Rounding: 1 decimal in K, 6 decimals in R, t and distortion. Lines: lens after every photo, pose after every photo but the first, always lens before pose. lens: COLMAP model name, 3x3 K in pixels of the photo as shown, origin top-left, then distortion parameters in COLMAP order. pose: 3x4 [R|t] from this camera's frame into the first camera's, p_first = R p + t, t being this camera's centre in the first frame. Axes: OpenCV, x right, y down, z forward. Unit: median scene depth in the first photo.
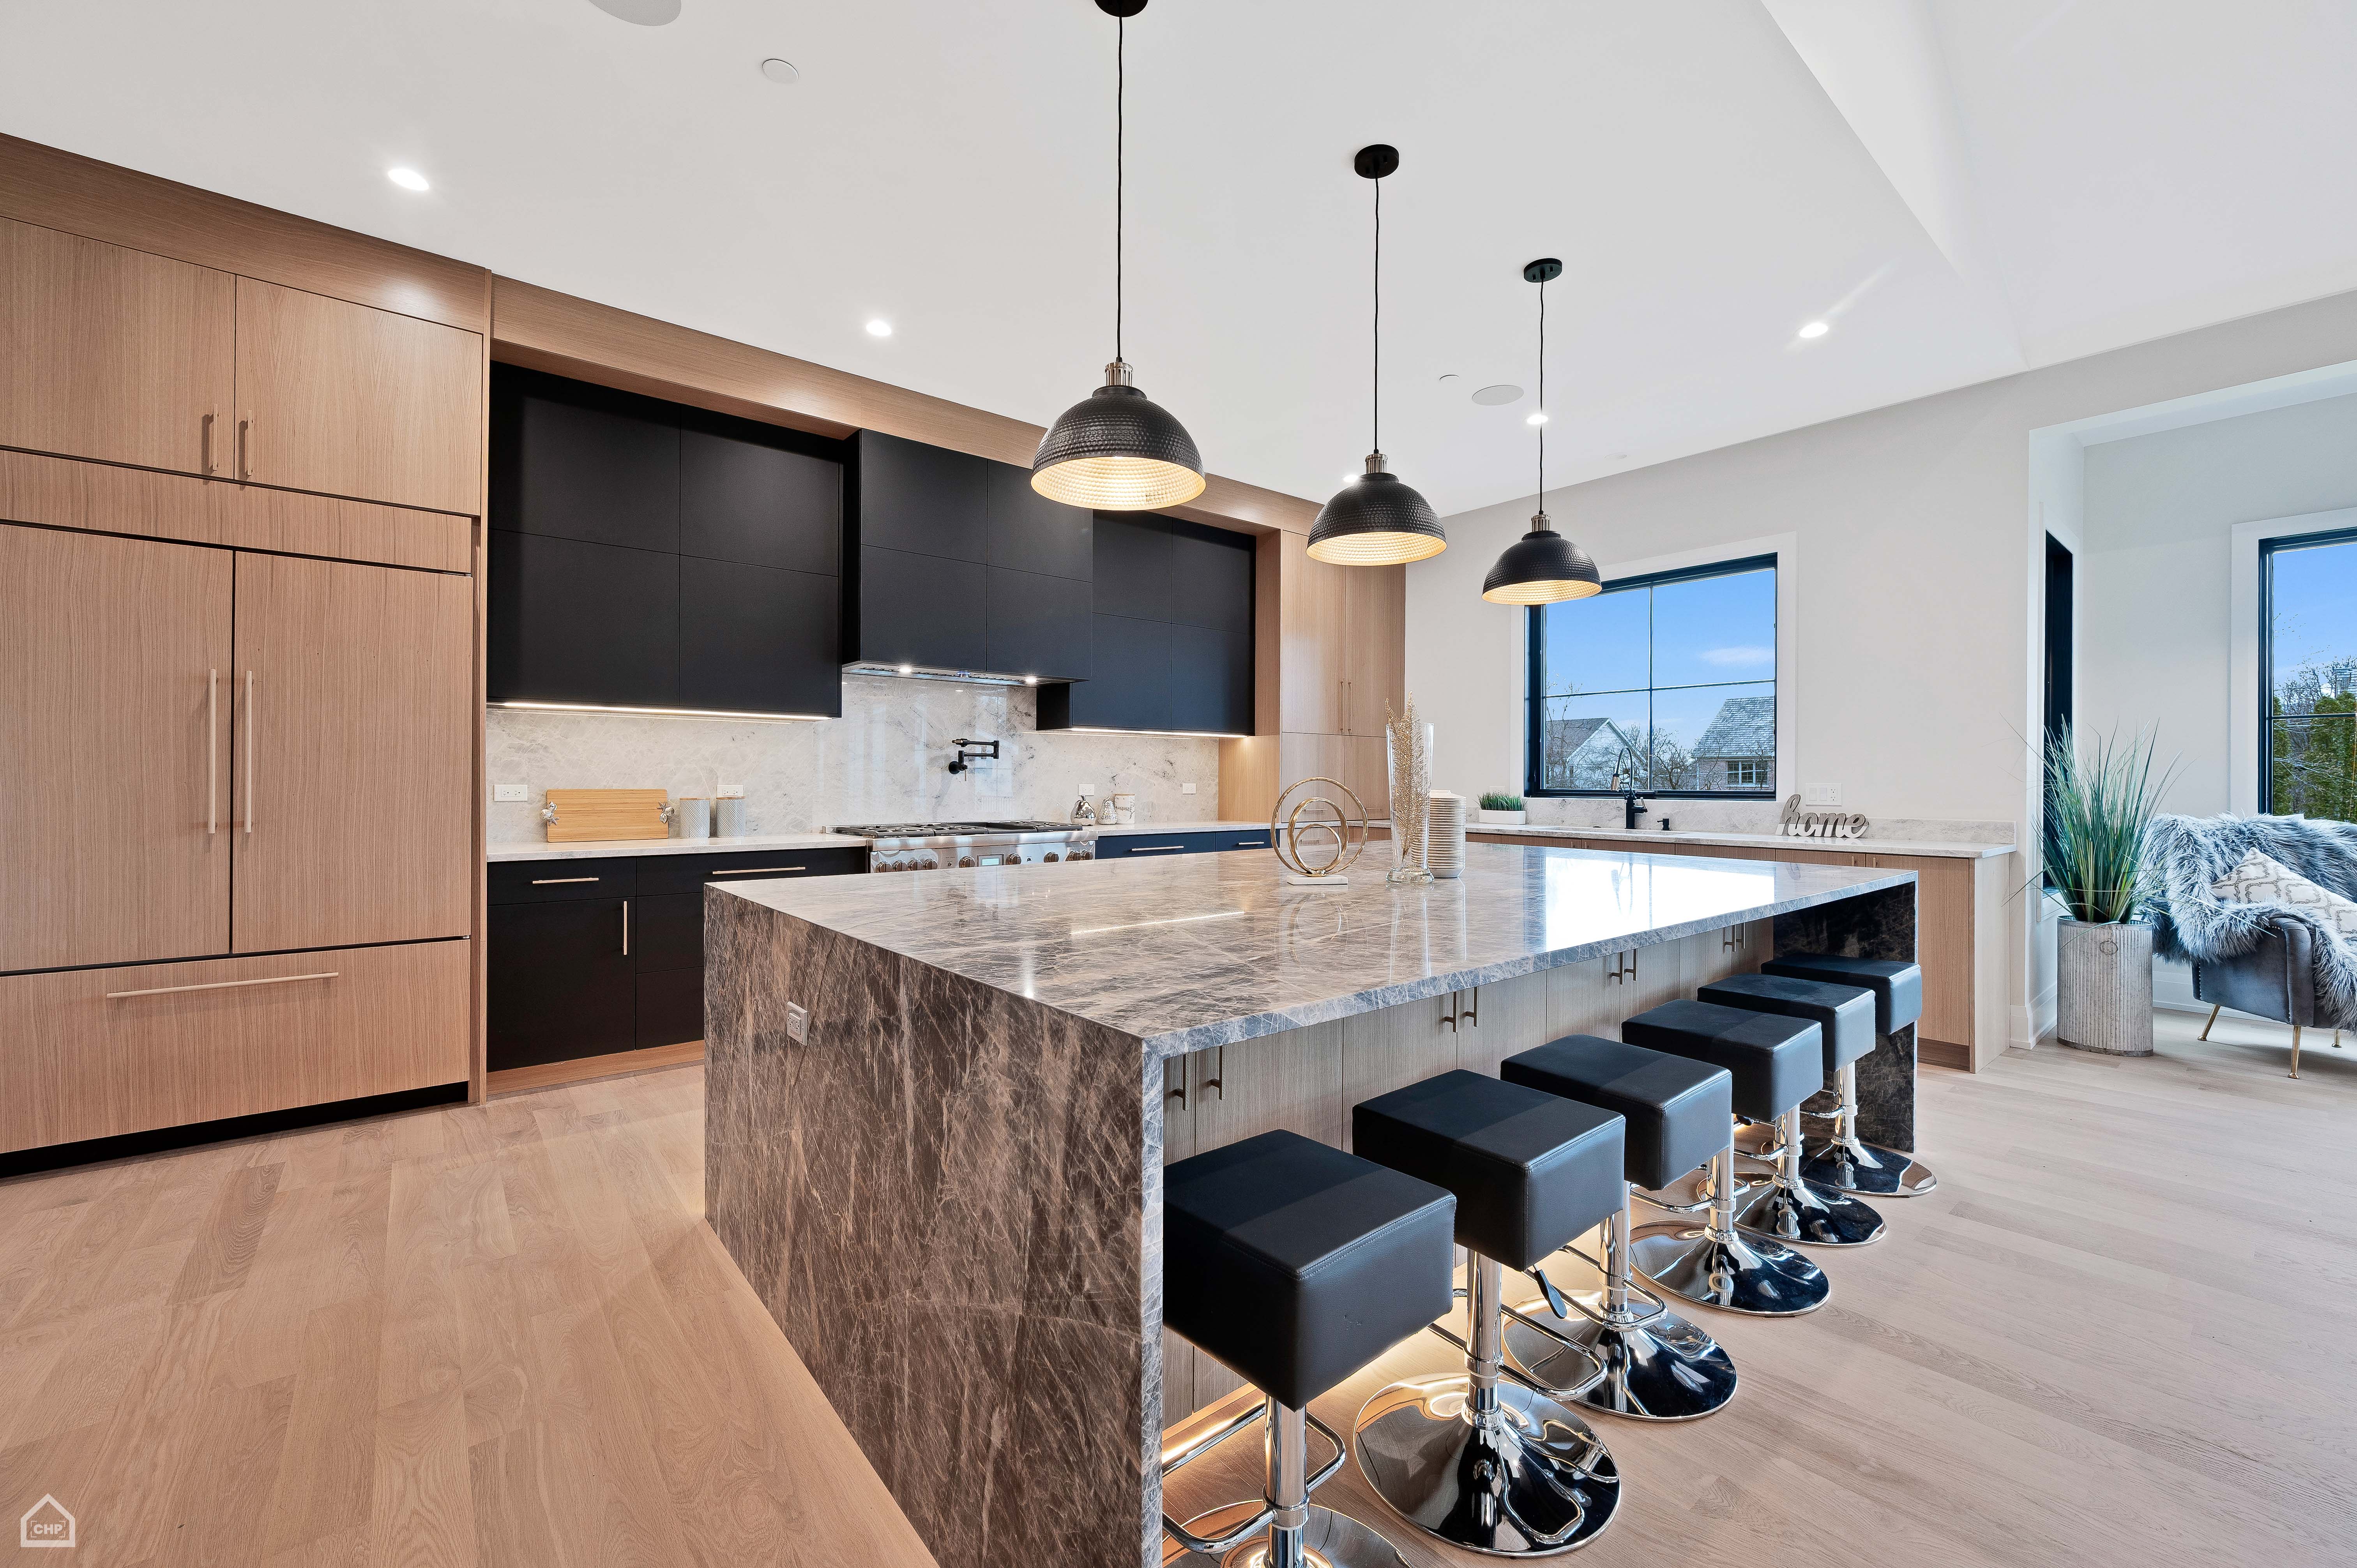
lens RADIAL K [[948.1, 0, 1179.8], [0, 948.1, 774.9], [0, 0, 1]] dist [-0.006744, -0.000146]
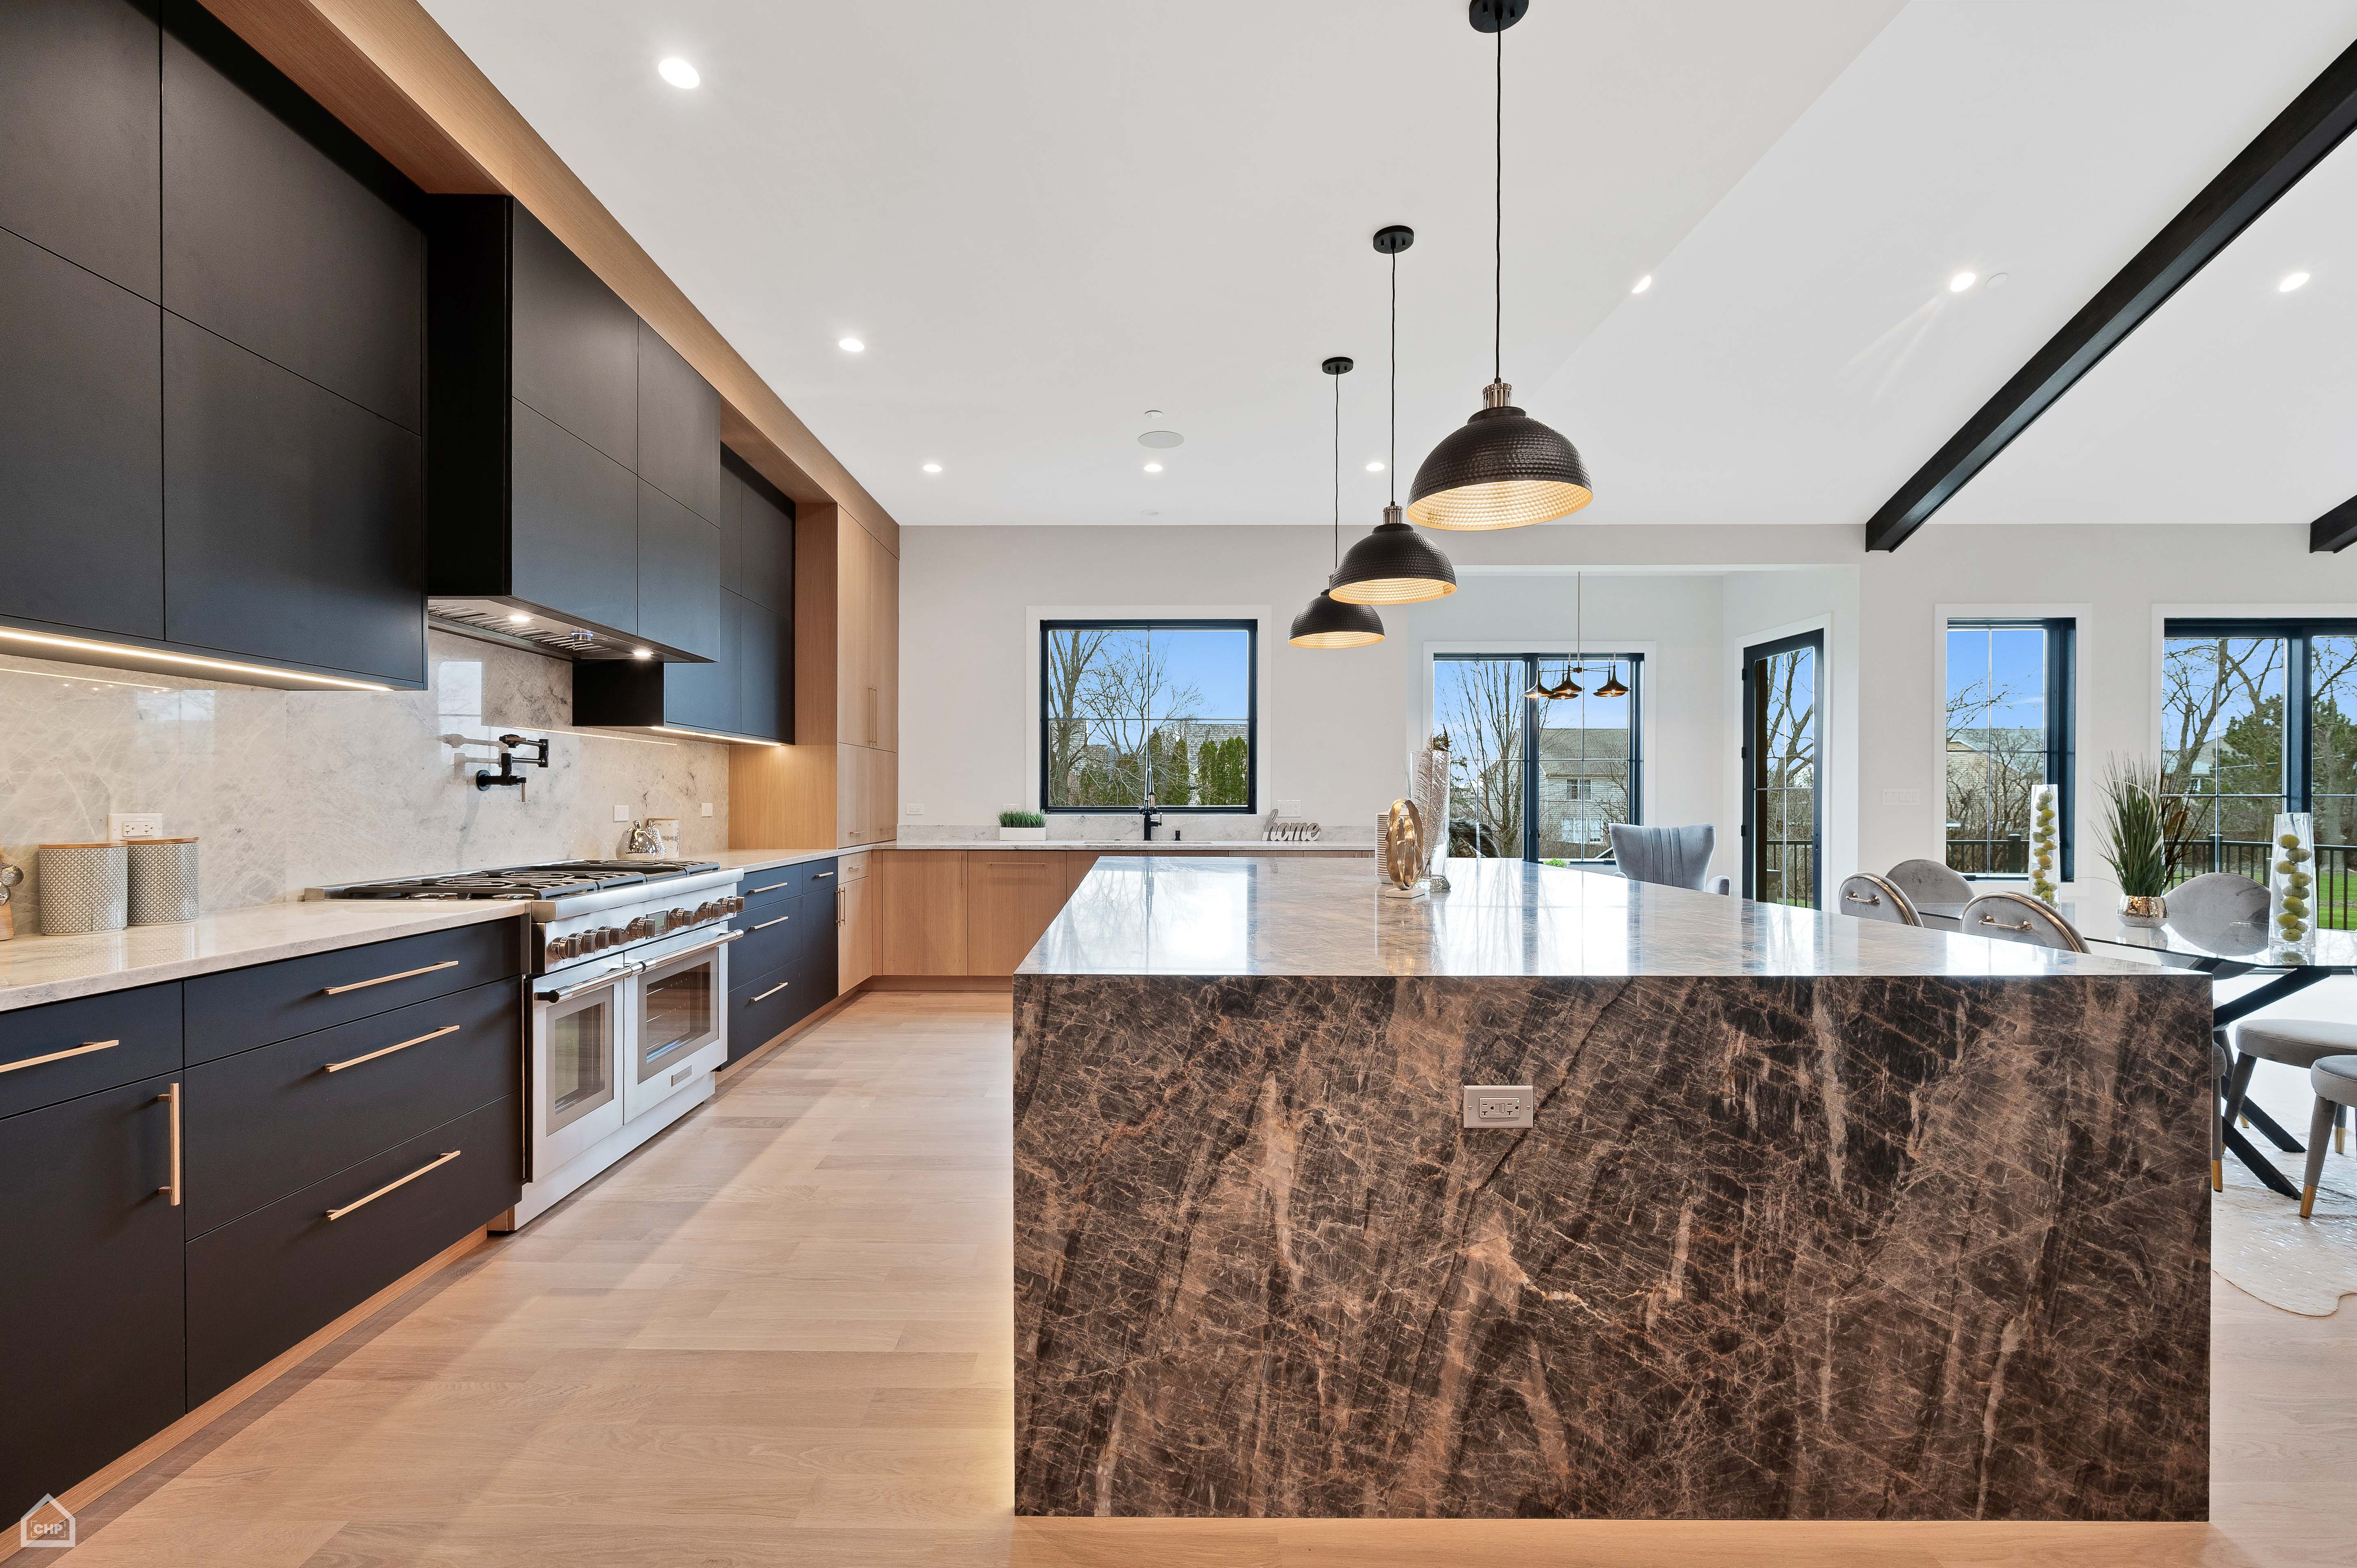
lens RADIAL K [[979.9, 0, 1142.9], [0, 979.9, 801.7], [0, 0, 1]] dist [-0.002366, -0.000117]
pose [[0.636309, -0.005646, 0.771413, -0.540444], [-0.003479, 0.999942, 0.010189, -0.001802], [-0.771426, -0.009166, 0.636253, 0.308260]]
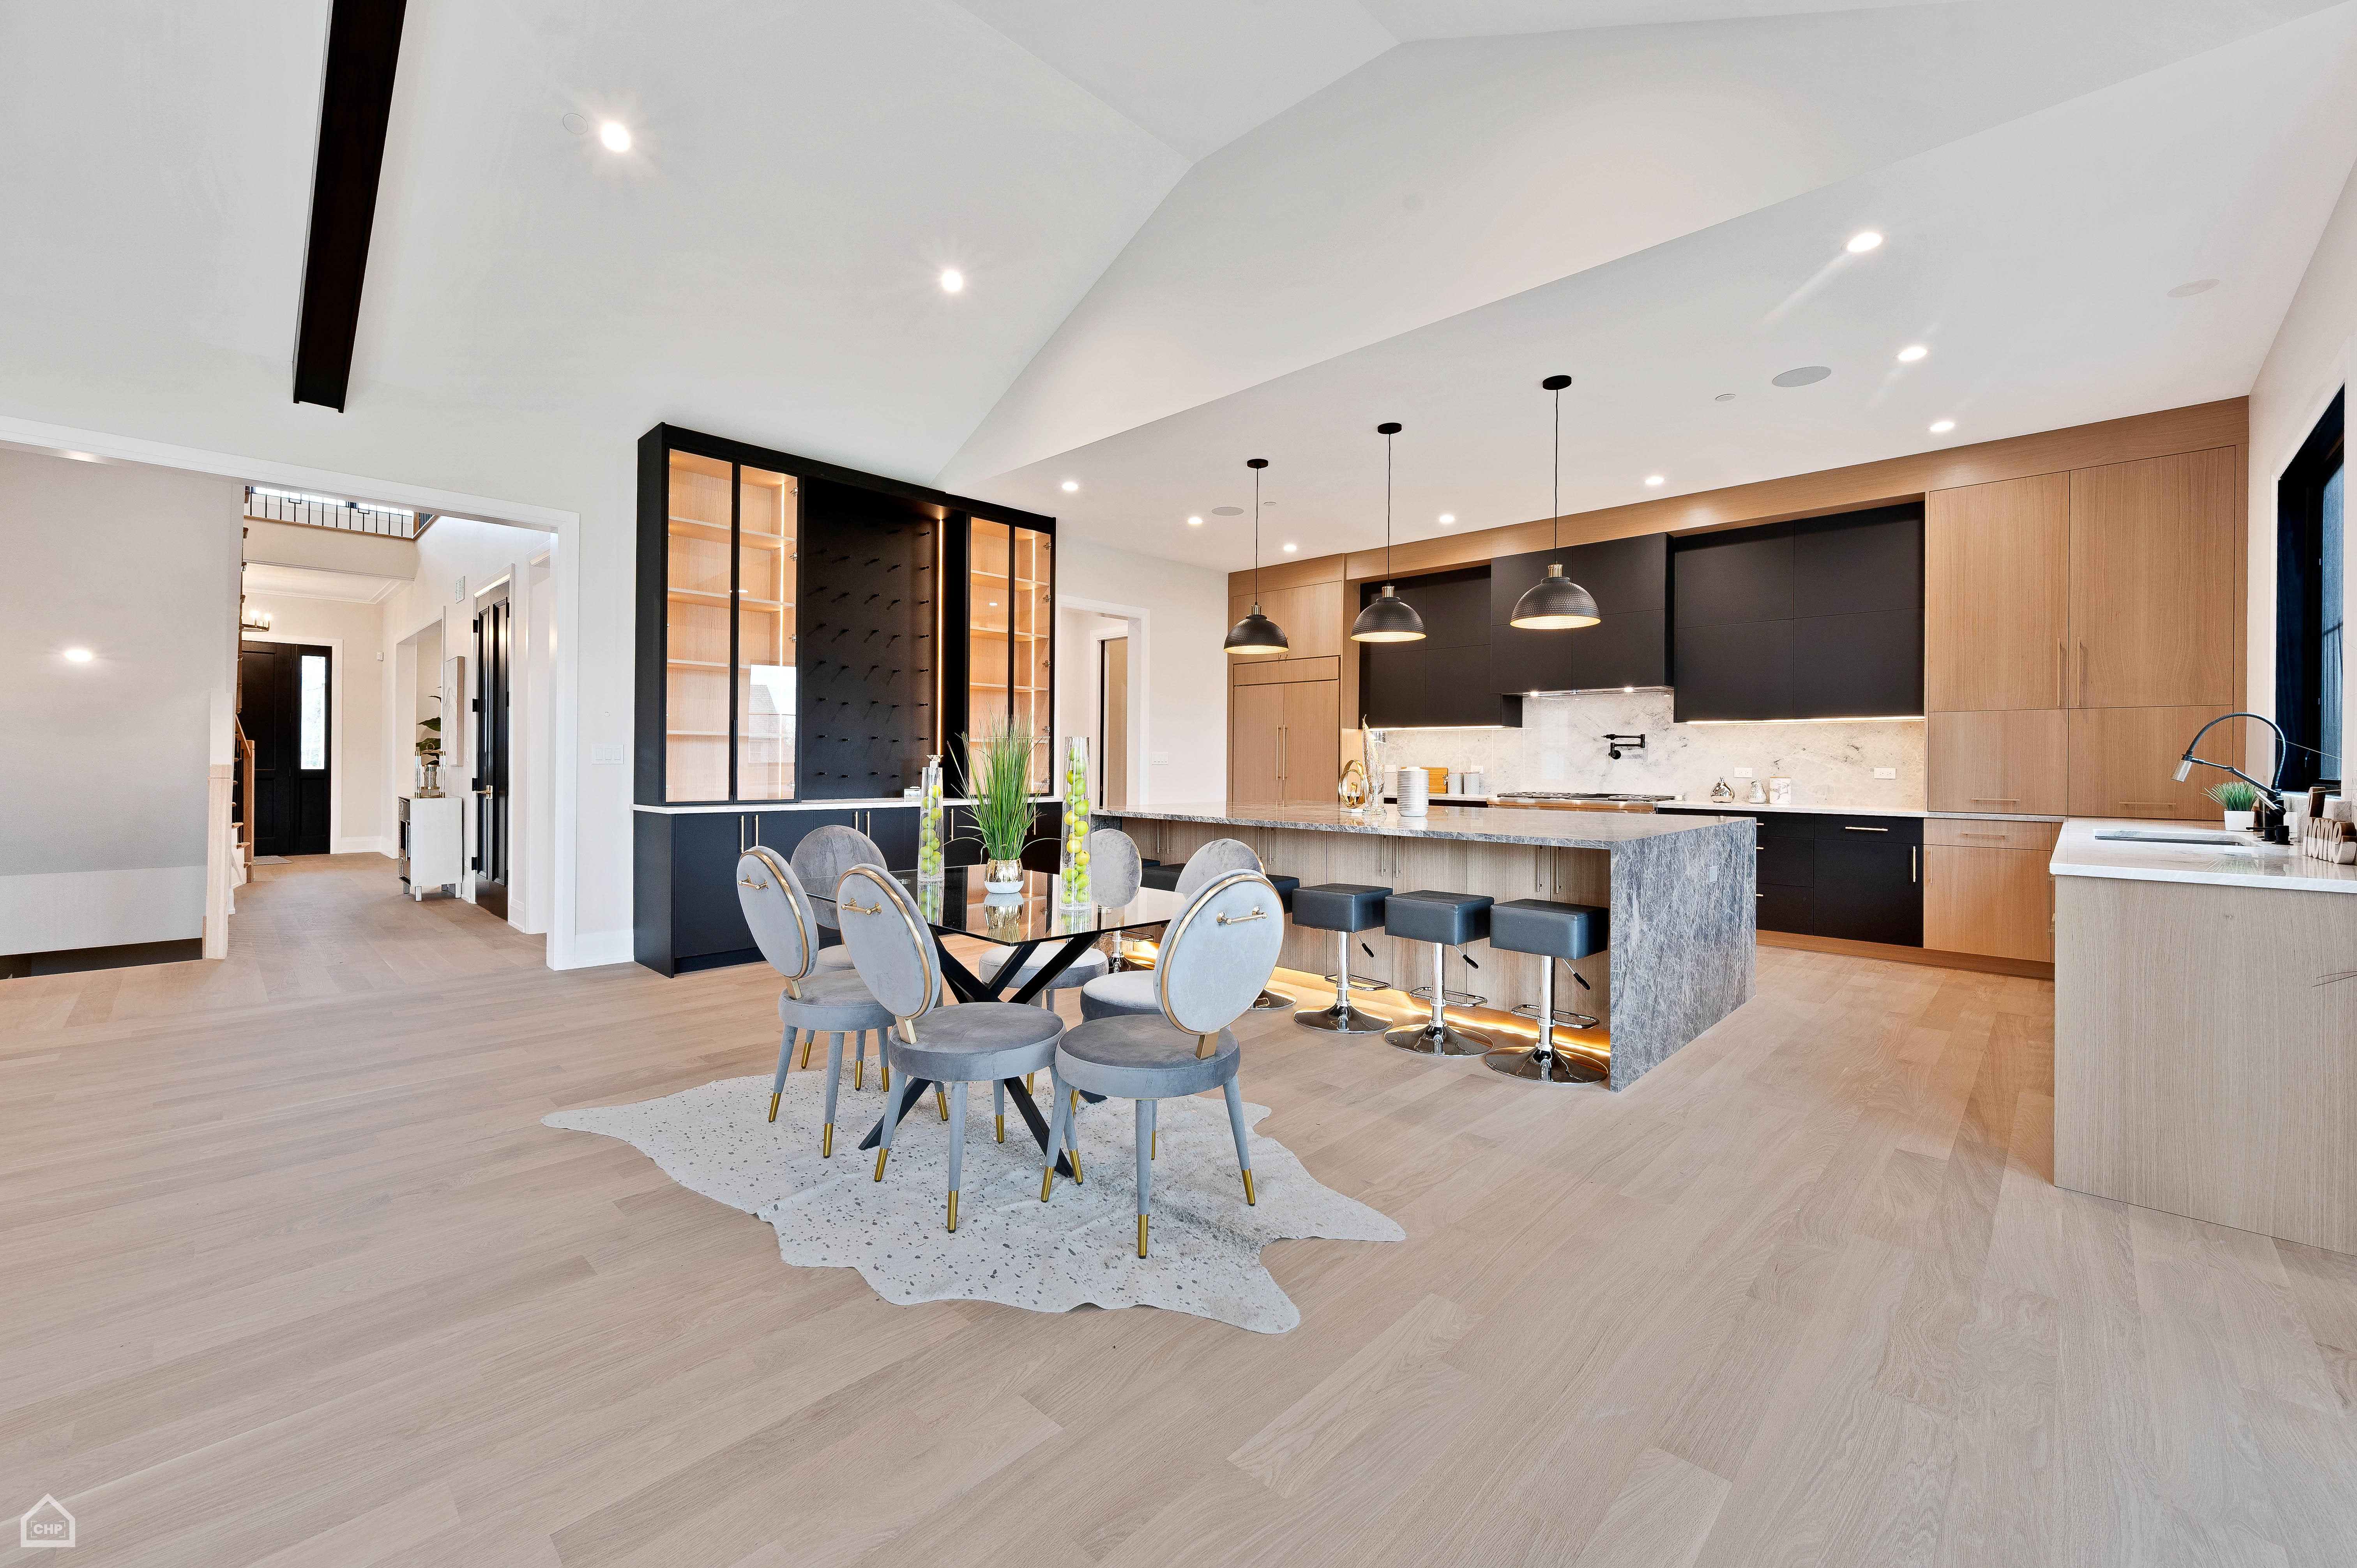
lens RADIAL K [[948.1, 0, 1179.8], [0, 948.1, 774.9], [0, 0, 1]] dist [-0.006744, -0.000146]
pose [[0.116967, 0.013167, -0.993049, 1.263422], [0.002478, 0.999905, 0.013550, 0.001374], [0.993133, -0.004045, 0.116923, 0.238553]]
